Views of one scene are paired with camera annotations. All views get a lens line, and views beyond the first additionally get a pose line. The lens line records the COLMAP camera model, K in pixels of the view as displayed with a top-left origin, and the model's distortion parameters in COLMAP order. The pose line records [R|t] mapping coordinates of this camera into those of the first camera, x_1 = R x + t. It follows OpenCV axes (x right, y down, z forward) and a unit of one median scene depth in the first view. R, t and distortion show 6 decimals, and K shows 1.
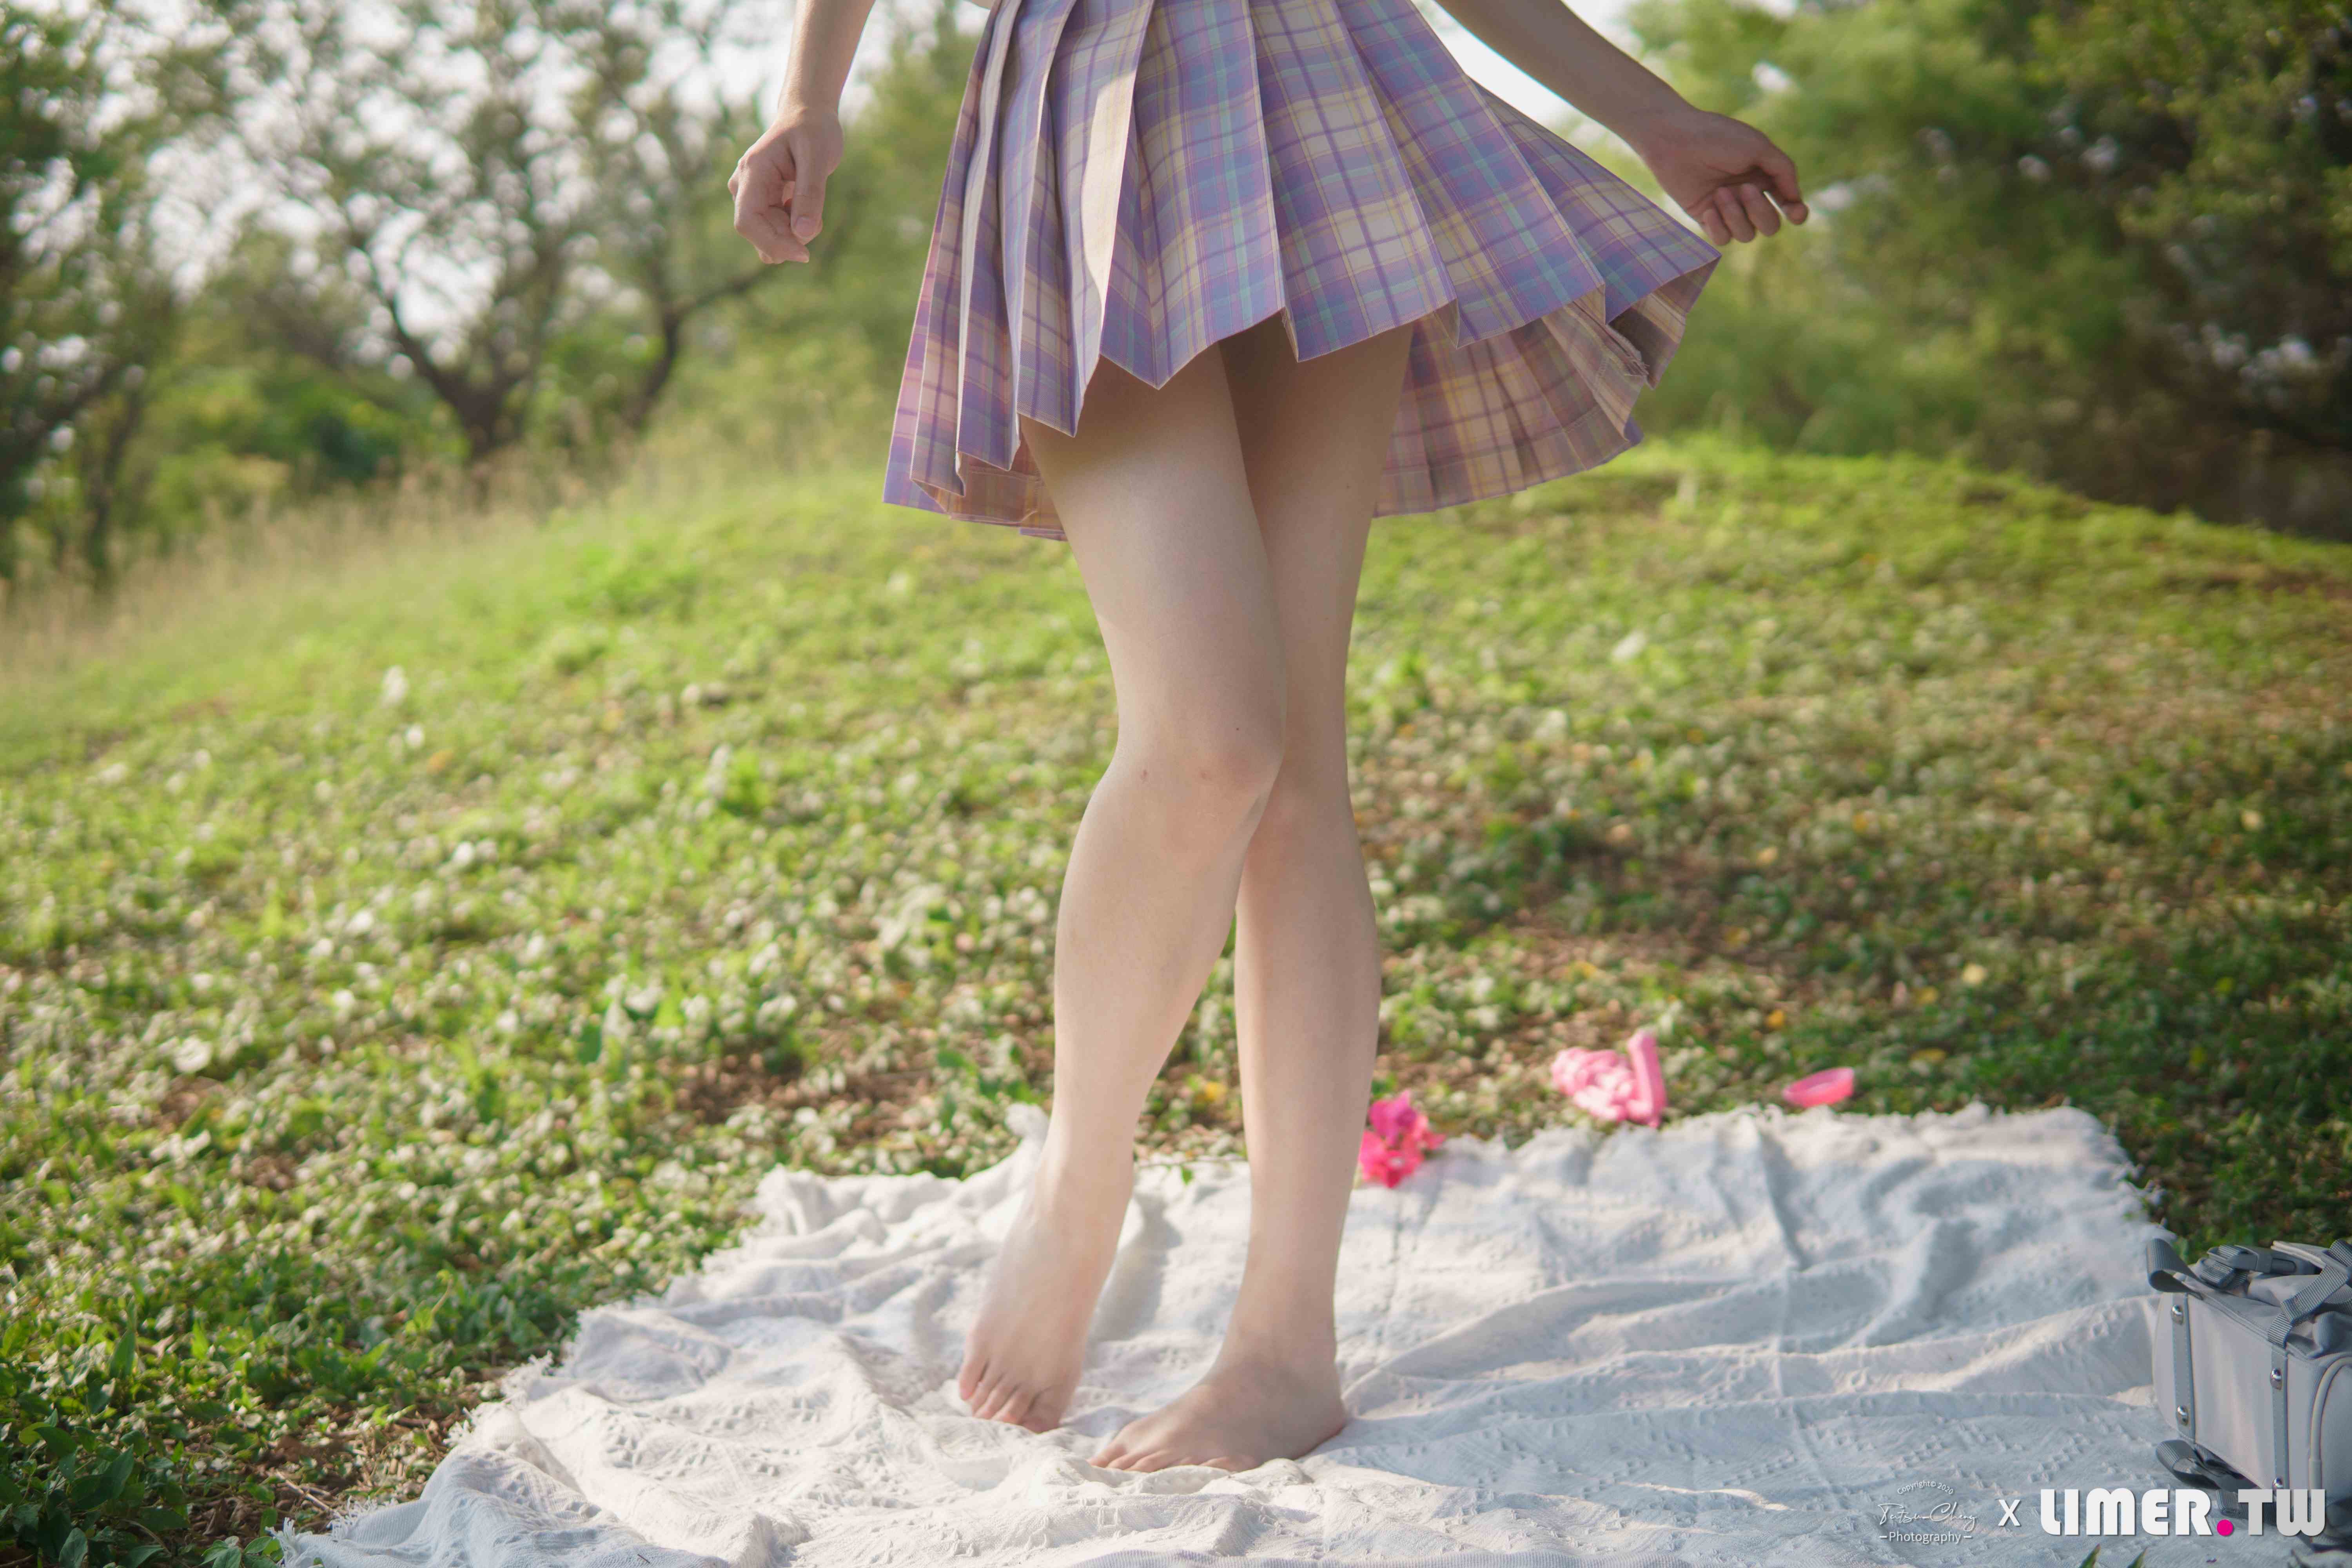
lens RADIAL K [[3169.4, 0, 1176.0], [0, 3169.4, 784.0], [0, 0, 1]] dist [-0.161132, -0.154041]
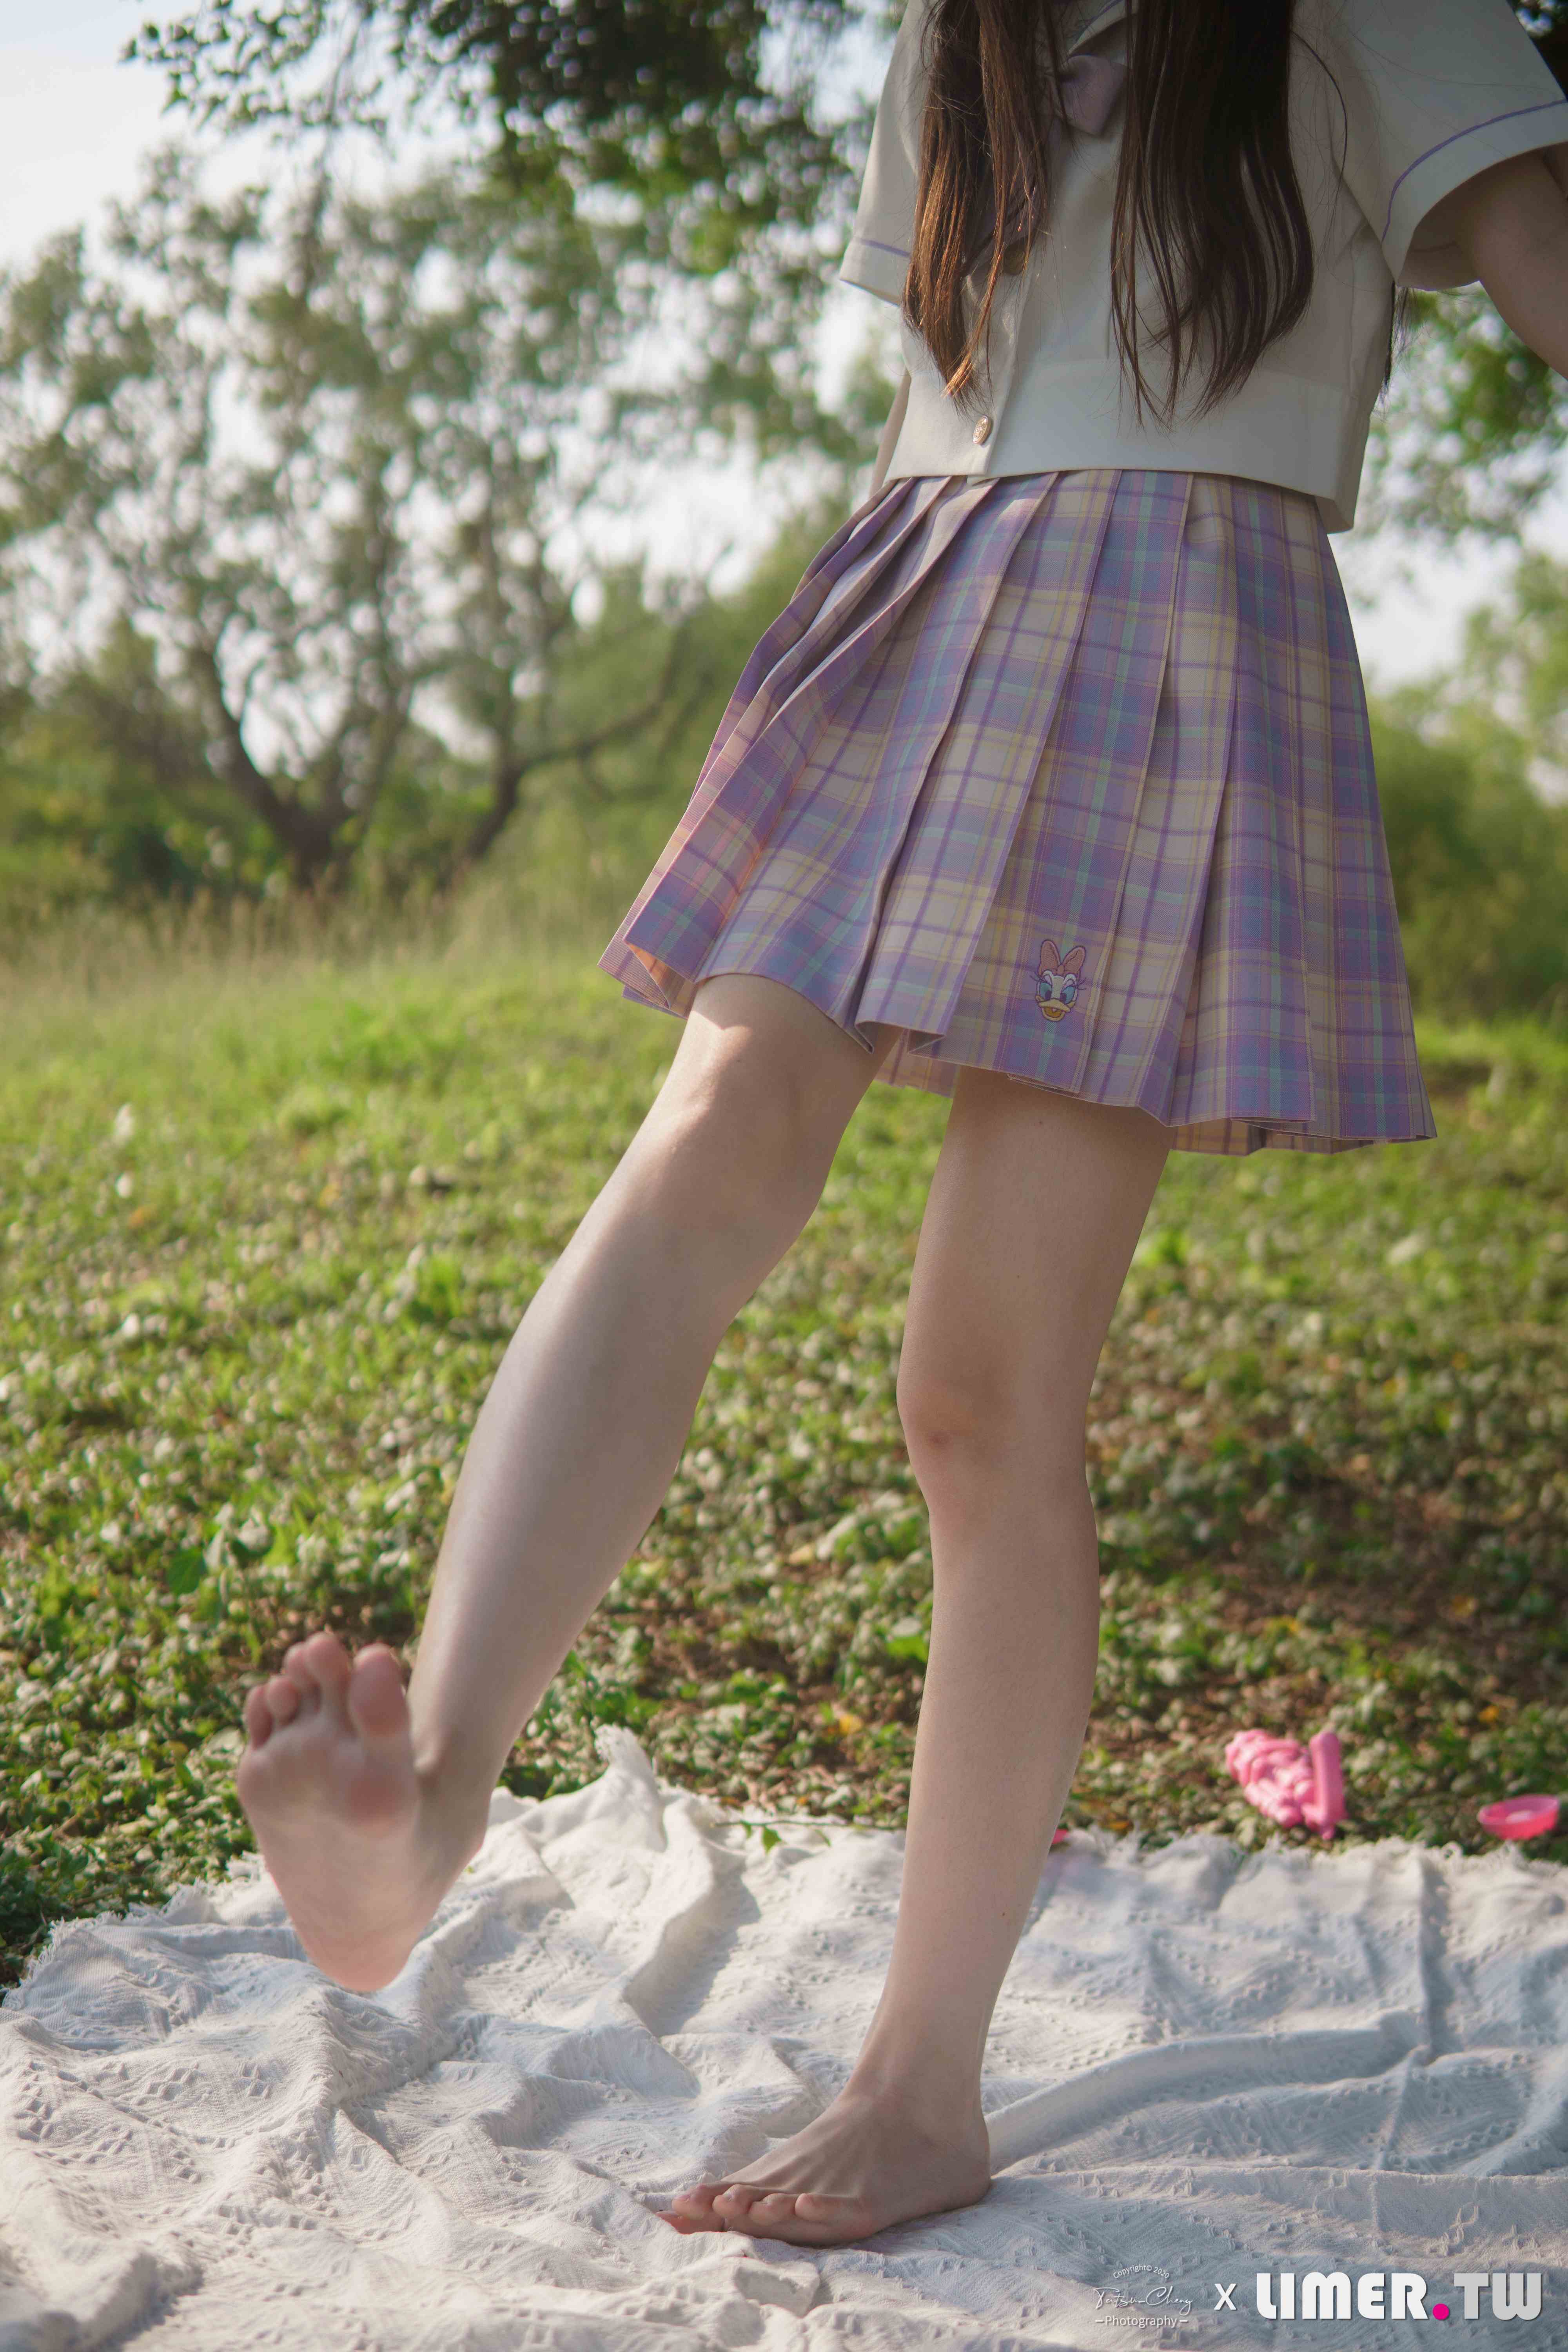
lens RADIAL K [[3159.6, 0, 784.0], [0, 3159.6, 1176.0], [0, 0, 1]] dist [-0.157668, -0.184506]
pose [[0.990527, 0.121130, -0.064675, 0.028935], [-0.123098, 0.992018, -0.027345, -0.026902], [0.060846, 0.035047, 0.997532, 0.092743]]
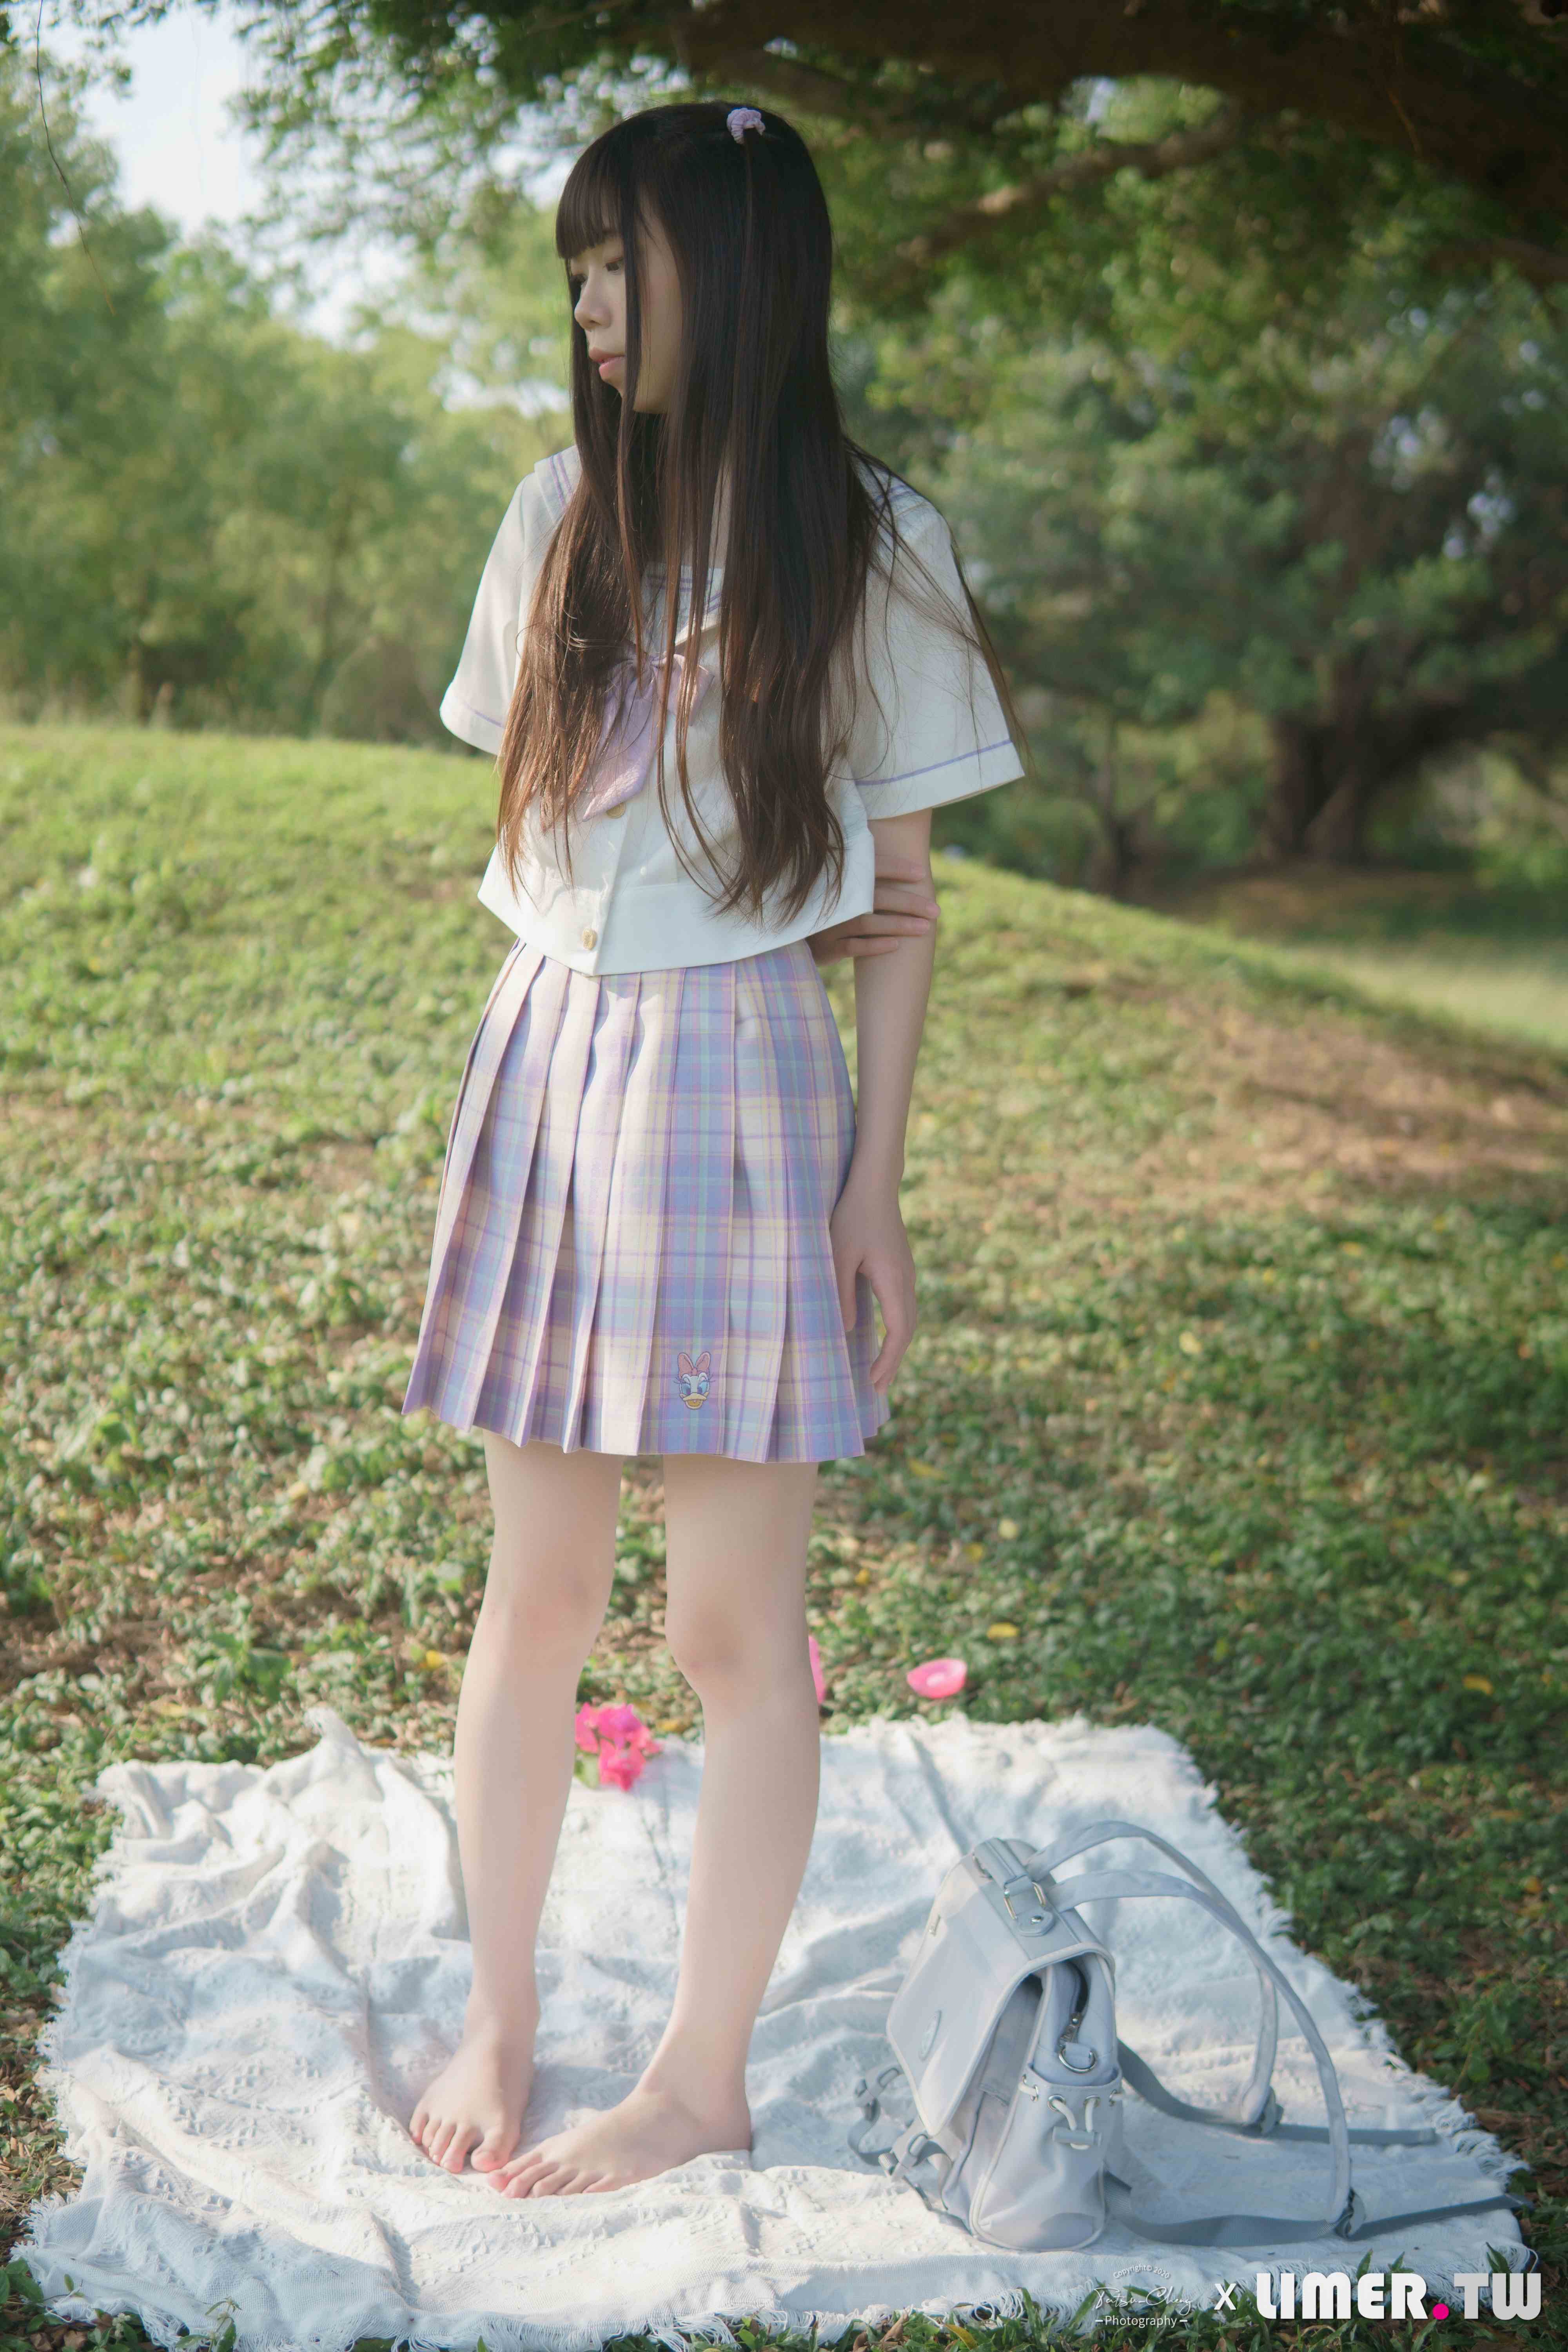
lens RADIAL K [[3180.6, 0, 784.0], [0, 3180.6, 1176.0], [0, 0, 1]] dist [-0.148244, -0.198667]
pose [[0.955243, 0.041938, 0.292835, -0.191844], [-0.067424, 0.994711, 0.077486, -0.162355], [-0.288036, -0.093762, 0.953018, -0.134339]]
